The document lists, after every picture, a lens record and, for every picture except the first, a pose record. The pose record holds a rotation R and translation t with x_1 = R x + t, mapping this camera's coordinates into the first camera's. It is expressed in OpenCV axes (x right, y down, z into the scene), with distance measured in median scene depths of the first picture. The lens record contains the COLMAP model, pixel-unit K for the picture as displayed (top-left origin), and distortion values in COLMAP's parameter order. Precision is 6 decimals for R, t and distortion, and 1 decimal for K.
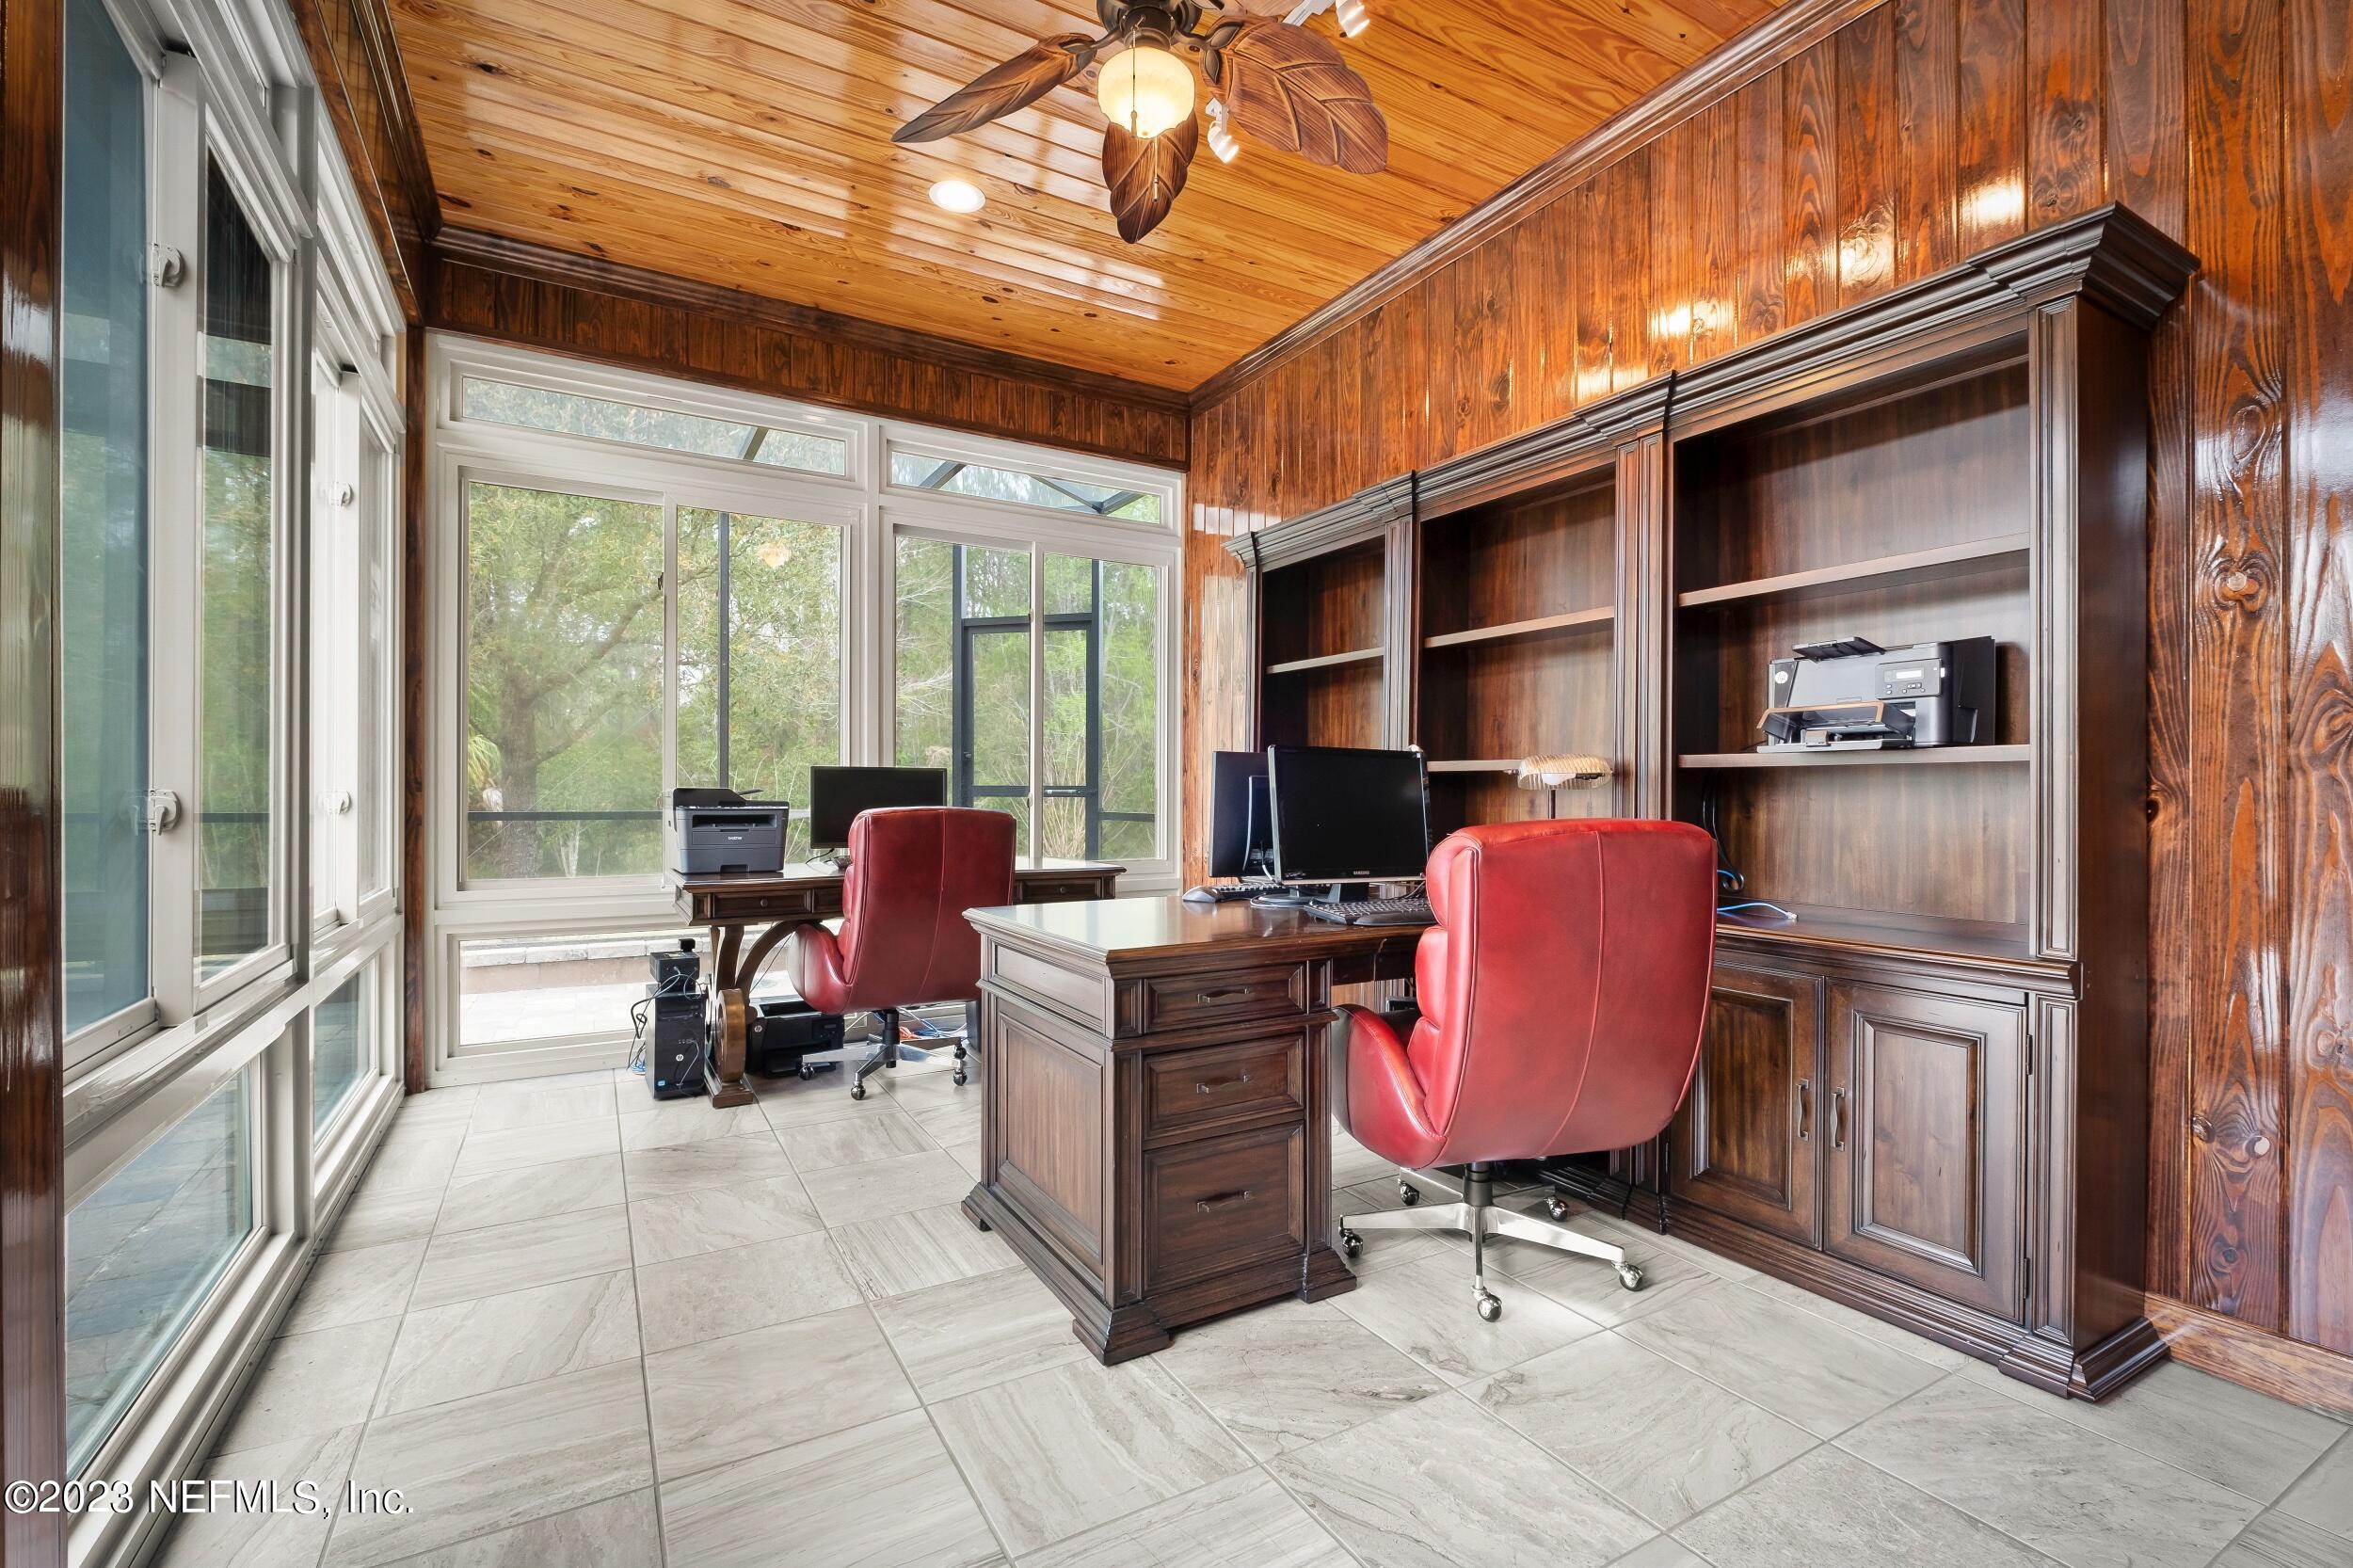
lens RADIAL K [[1029.7, 0, 1172.1], [0, 1029.7, 782.3], [0, 0, 1]] dist [-0.000772, -0.000428]
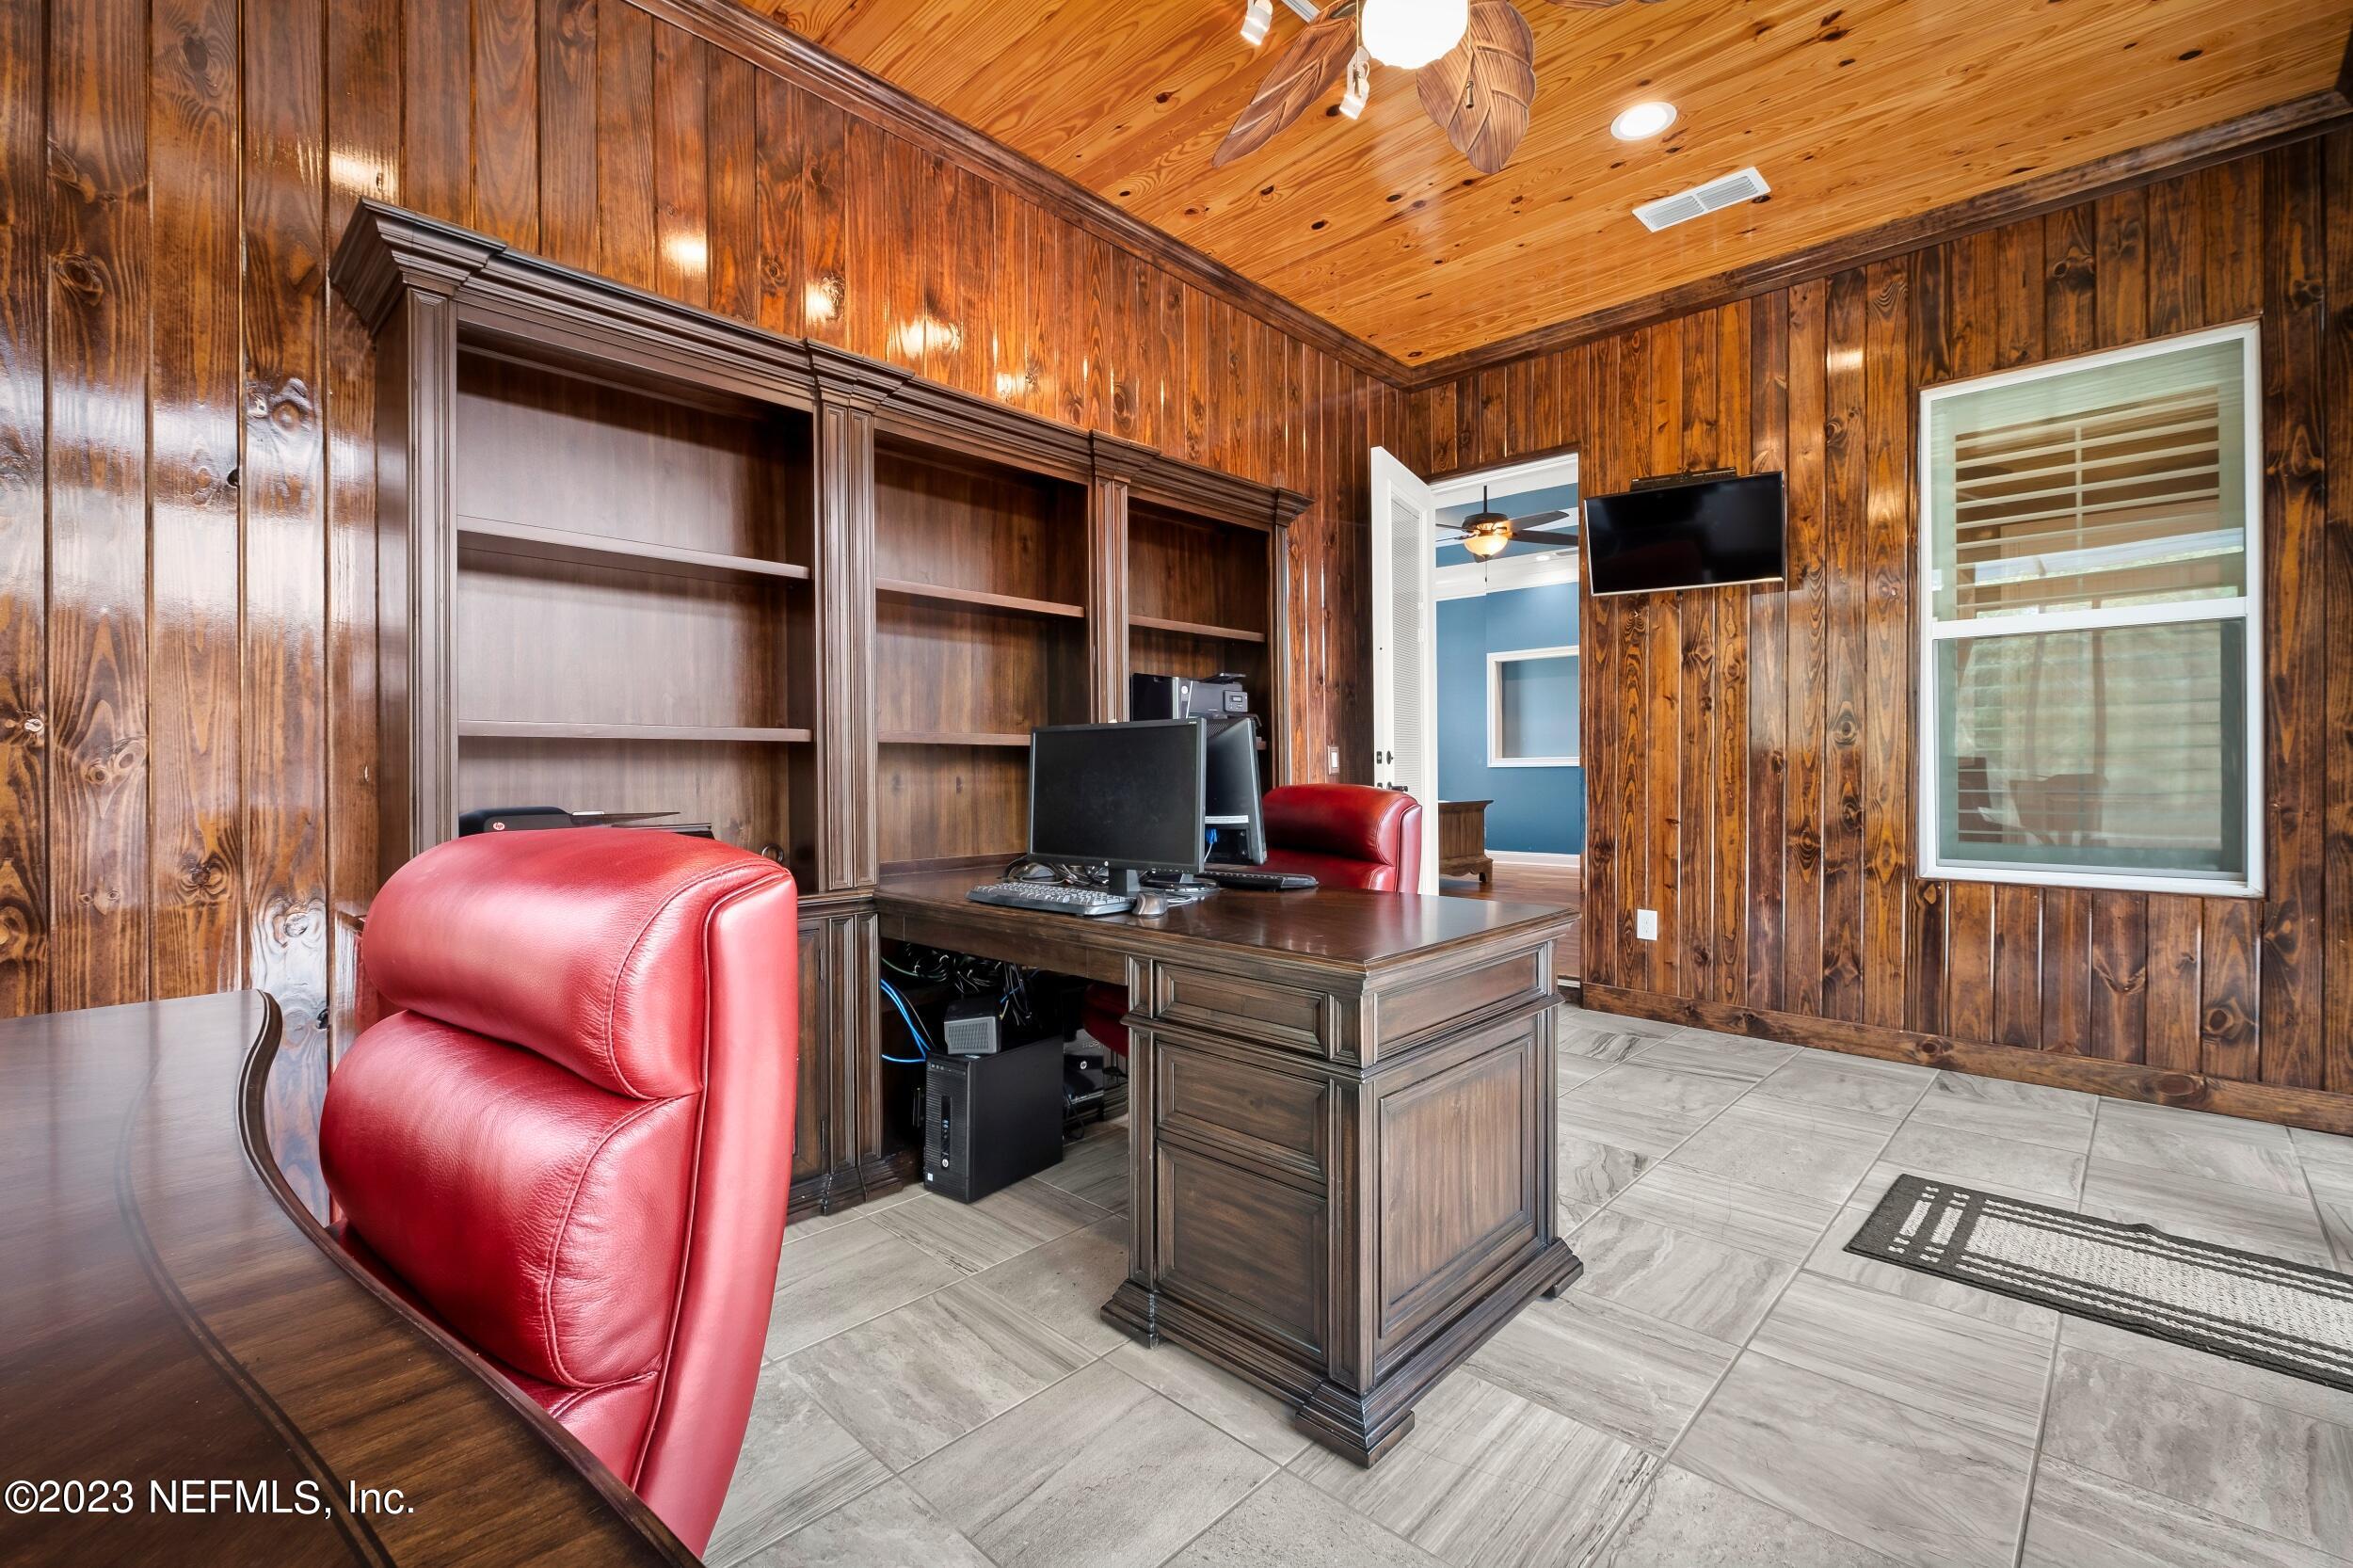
lens RADIAL K [[1029.7, 0, 1176.1], [0, 1029.7, 768.7], [0, 0, 1]] dist [-0.000772, -0.000428]
pose [[-0.279891, -0.009171, 0.959988, -0.987263], [0.003115, 0.999940, 0.010461, -0.001711], [-0.960027, 0.005919, -0.279846, 1.682176]]
